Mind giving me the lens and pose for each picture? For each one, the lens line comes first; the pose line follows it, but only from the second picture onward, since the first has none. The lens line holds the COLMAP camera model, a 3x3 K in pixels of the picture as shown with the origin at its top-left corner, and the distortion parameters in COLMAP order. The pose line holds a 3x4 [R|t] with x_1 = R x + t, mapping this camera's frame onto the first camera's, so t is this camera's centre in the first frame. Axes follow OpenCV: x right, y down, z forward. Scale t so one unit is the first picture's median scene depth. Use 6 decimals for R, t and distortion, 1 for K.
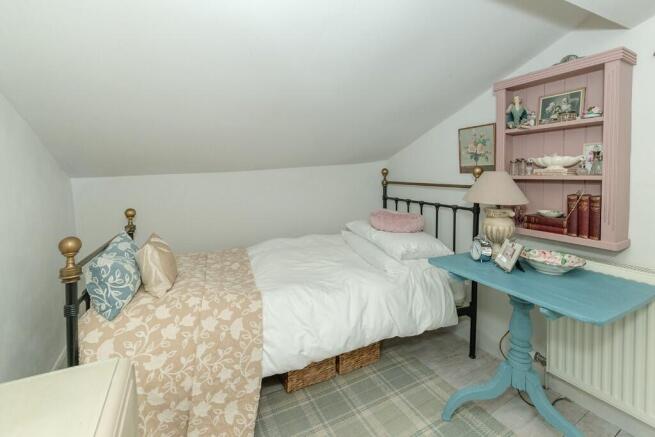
lens RADIAL K [[307.3, 0, 330.0], [0, 307.3, 184.3], [0, 0, 1]] dist [0.001024, 0.000244]
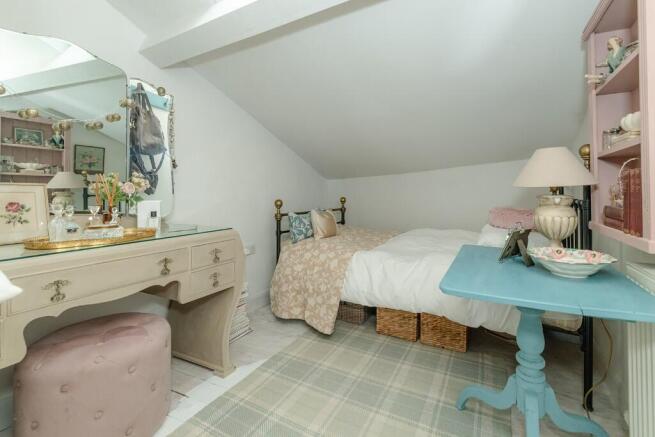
lens RADIAL K [[307.3, 0, 330.0], [0, 307.3, 184.3], [0, 0, 1]] dist [0.001024, 0.000244]
pose [[0.536590, -0.015680, -0.843698, 1.076952], [-0.028923, 0.998898, -0.036959, 0.116812], [0.843347, 0.044234, 0.535545, 0.110674]]
